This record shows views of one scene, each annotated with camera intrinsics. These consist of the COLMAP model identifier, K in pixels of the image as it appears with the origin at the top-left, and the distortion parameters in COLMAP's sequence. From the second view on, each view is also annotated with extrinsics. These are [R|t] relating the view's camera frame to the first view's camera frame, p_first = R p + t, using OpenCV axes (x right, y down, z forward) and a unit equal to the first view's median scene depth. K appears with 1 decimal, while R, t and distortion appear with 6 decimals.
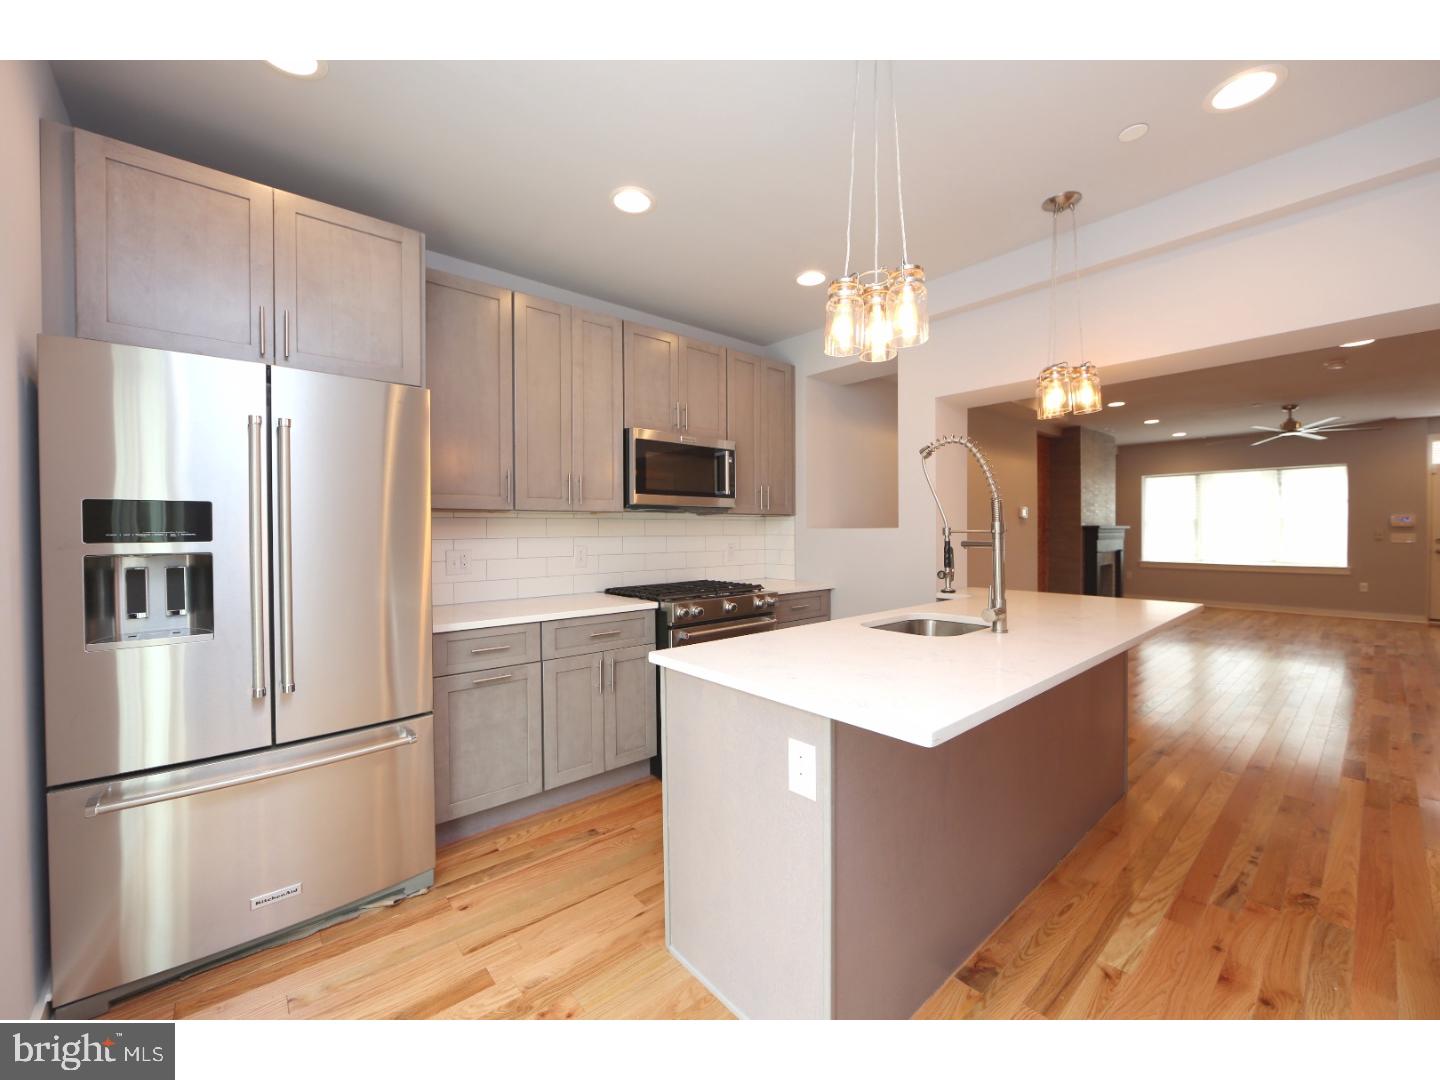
lens RADIAL K [[569.5, 0, 717.5], [0, 569.5, 535.0], [0, 0, 1]] dist [-0.008232, 0.001972]
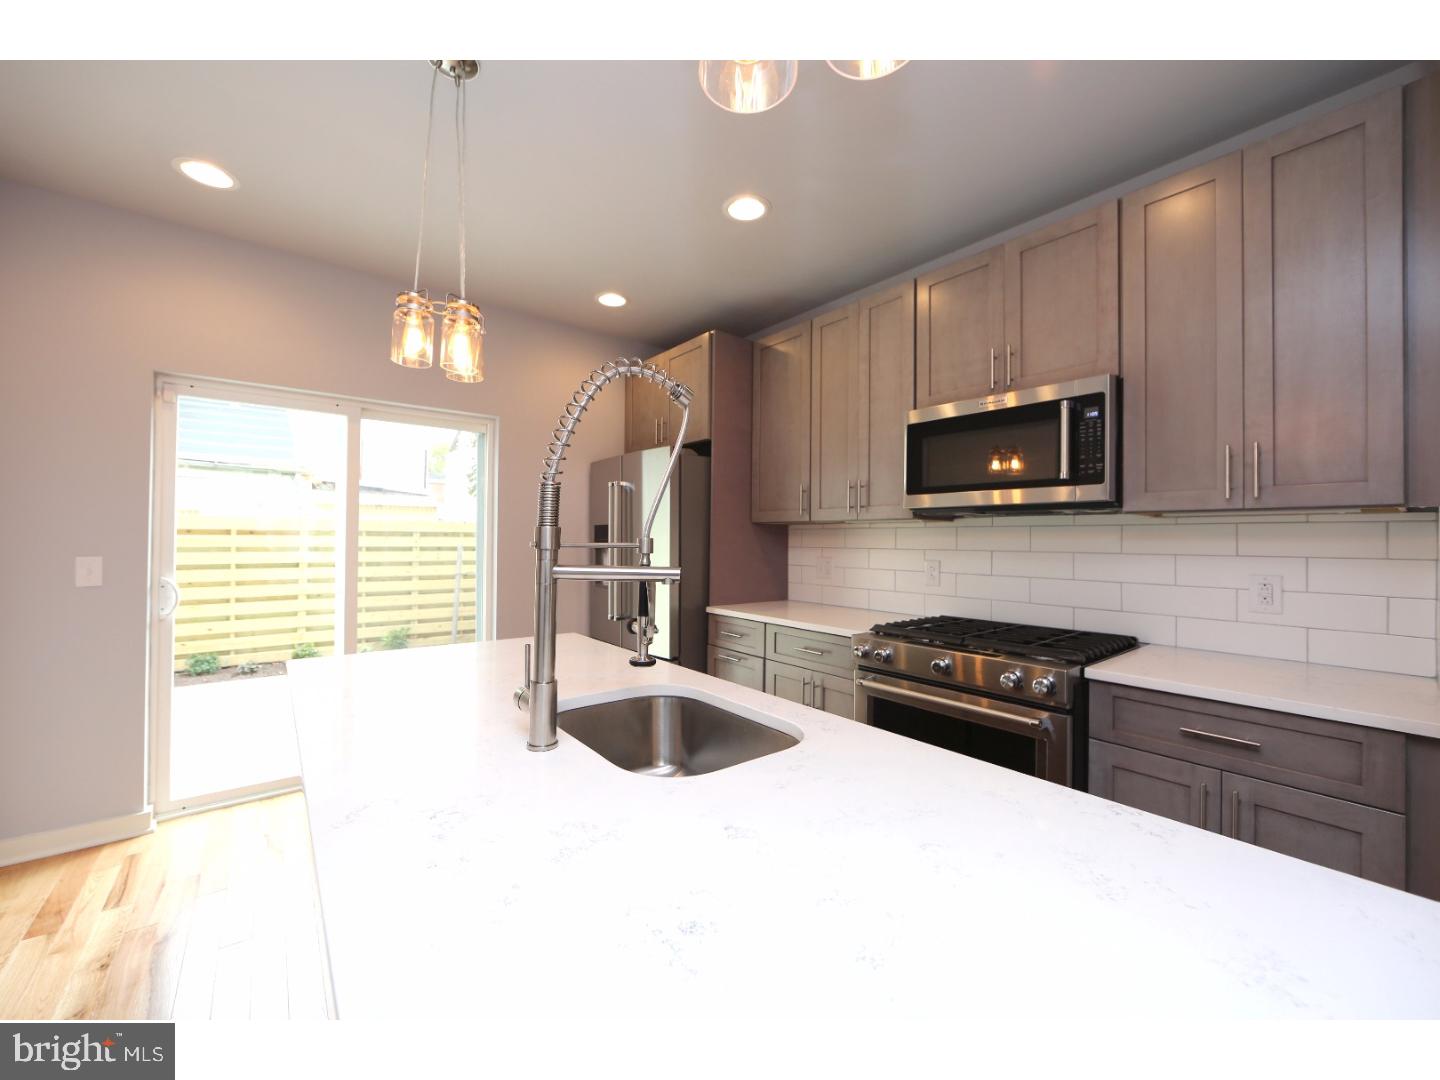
lens RADIAL K [[569.5, 0, 718.5], [0, 569.5, 531.5], [0, 0, 1]] dist [-0.008232, 0.001972]
pose [[-0.036143, -0.009194, -0.999304, 0.735621], [-0.017191, 0.999815, -0.008577, -0.012536], [0.999199, 0.016869, -0.036294, 0.871400]]
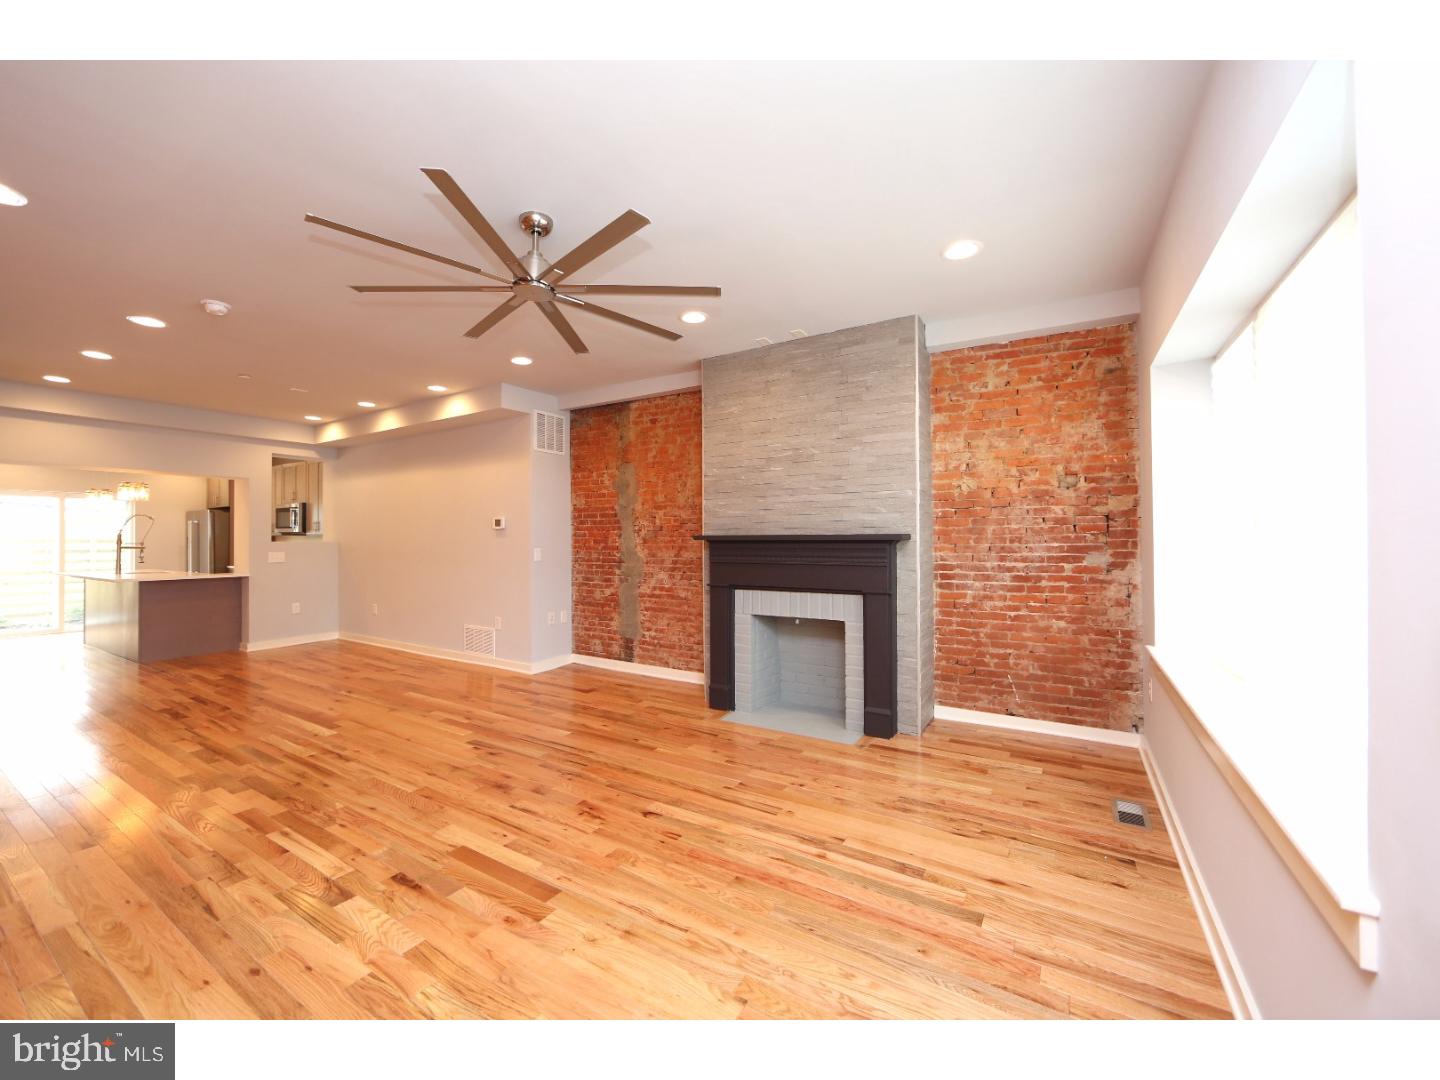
lens RADIAL K [[569.5, 0, 709.6], [0, 569.5, 533.9], [0, 0, 1]] dist [-0.008232, 0.001972]
pose [[0.298392, -0.003809, -0.954436, 3.458706], [-0.003415, 0.999981, -0.005058, -0.044690], [0.954437, 0.004769, 0.298374, 2.452286]]
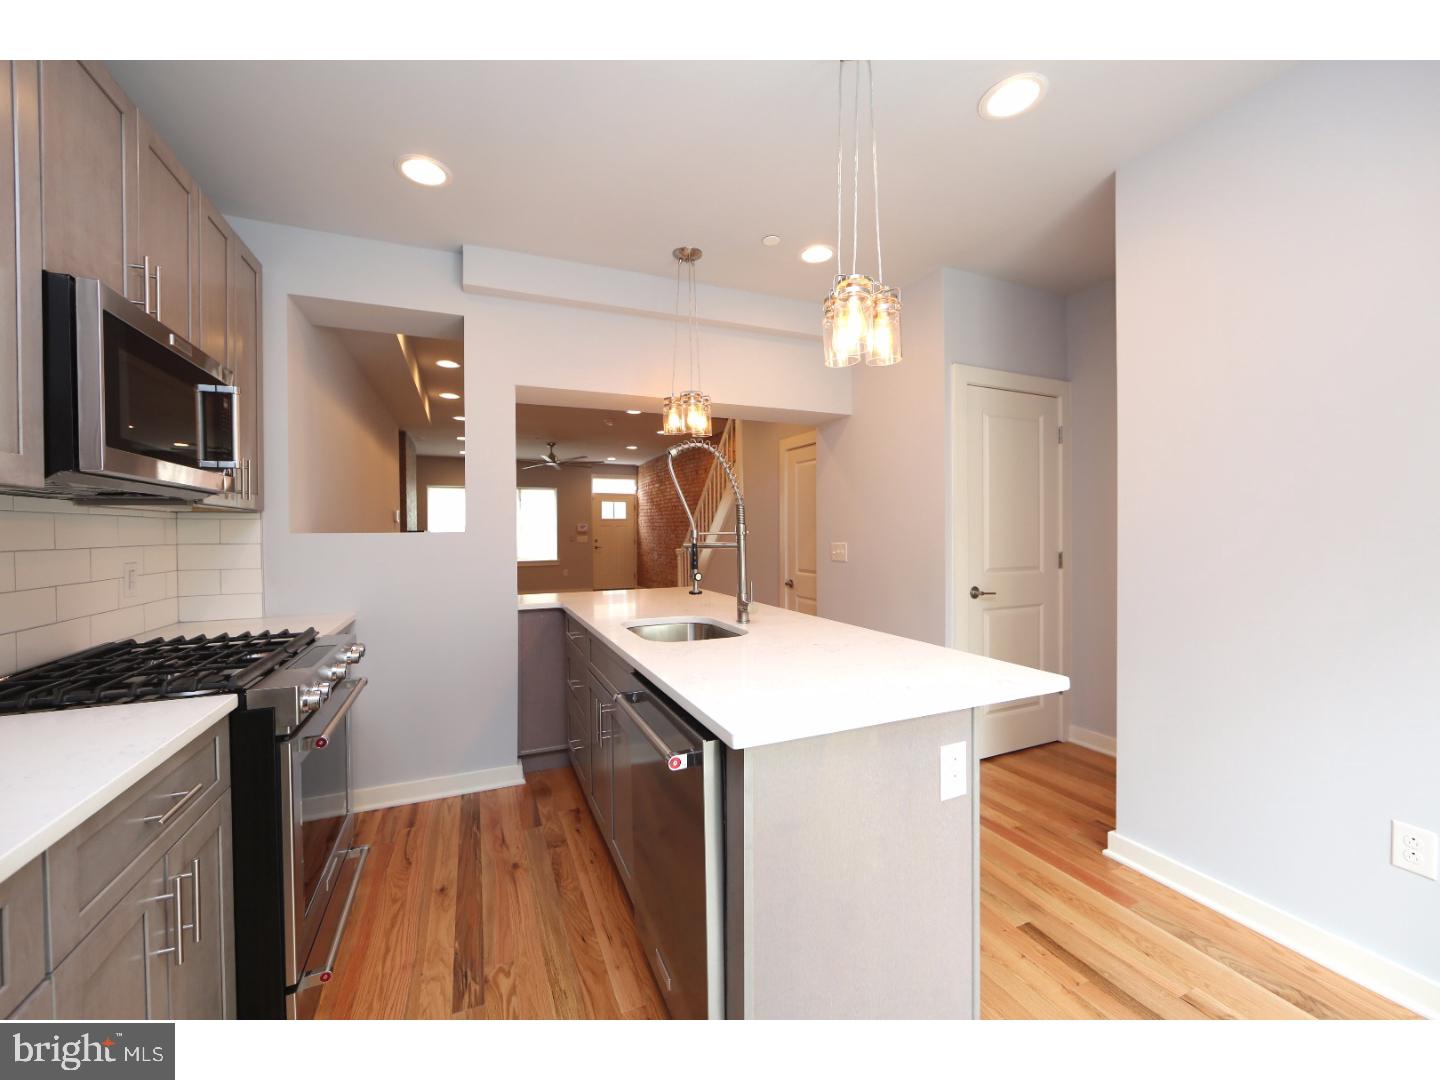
lens RADIAL K [[569.5, 0, 708.7], [0, 569.5, 533.3], [0, 0, 1]] dist [-0.008232, 0.001972]
pose [[0.309625, -0.001057, 0.950858, -0.444039], [0.013592, 0.999902, -0.003315, -0.002956], [-0.950762, 0.013950, 0.309609, 0.528632]]
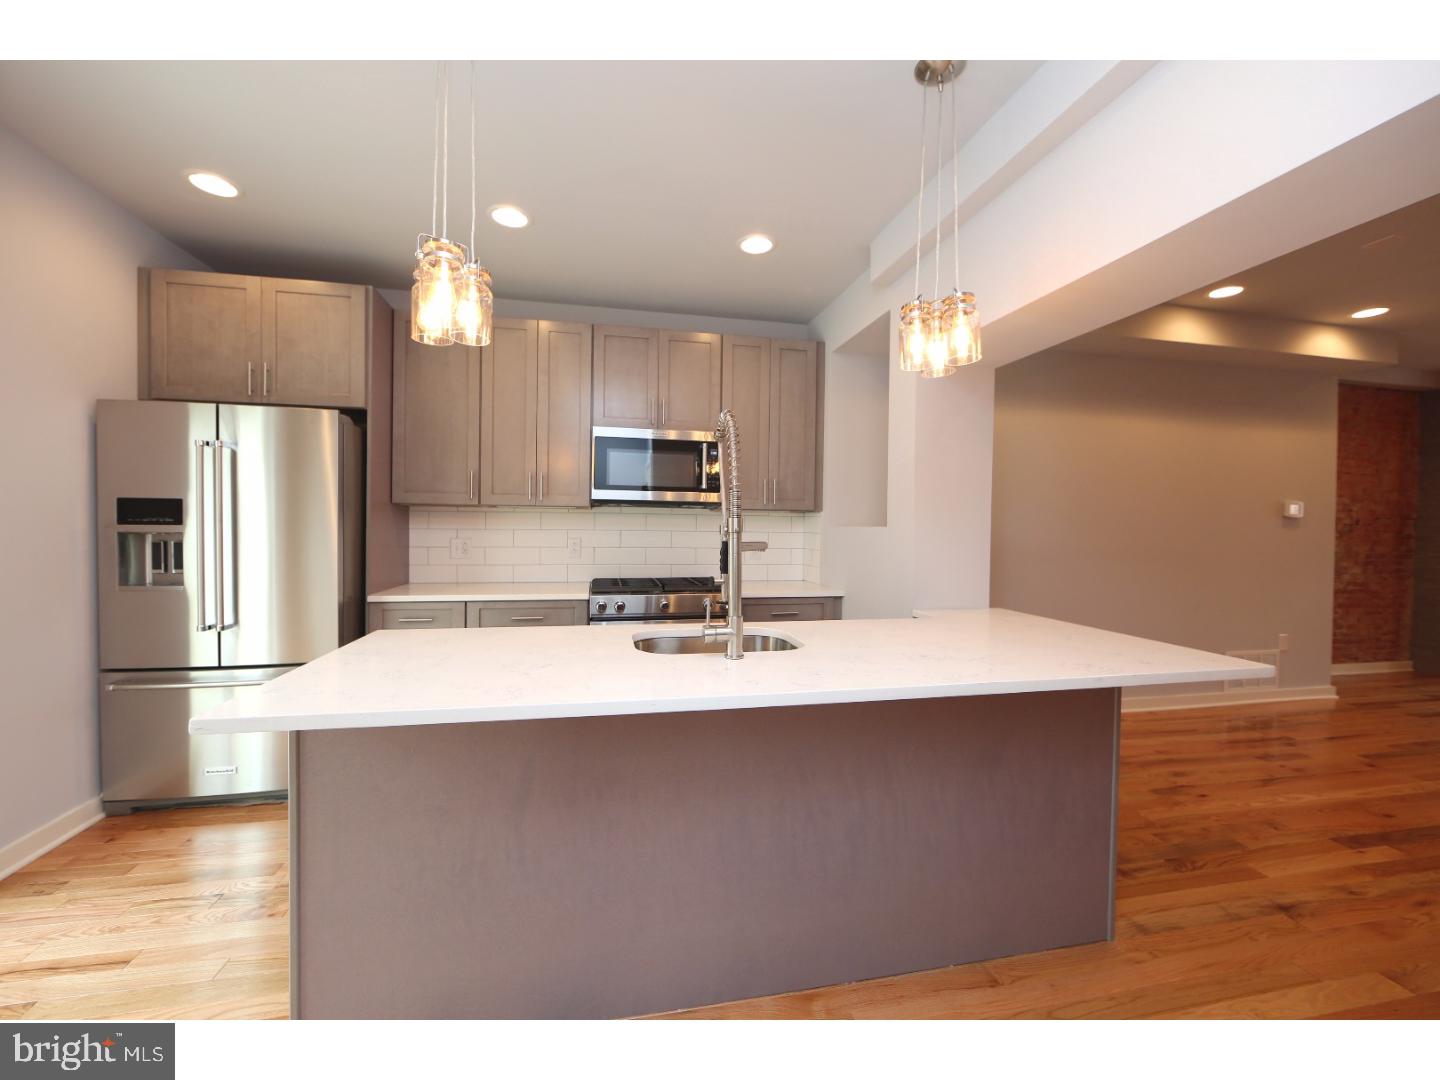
lens RADIAL K [[569.5, 0, 719.2], [0, 569.5, 536.3], [0, 0, 1]] dist [-0.008232, 0.001972]
pose [[0.874213, 0.024437, -0.484927, 0.642890], [-0.021004, 0.999701, 0.012511, -0.004707], [0.485087, -0.000752, 0.874465, 0.221031]]
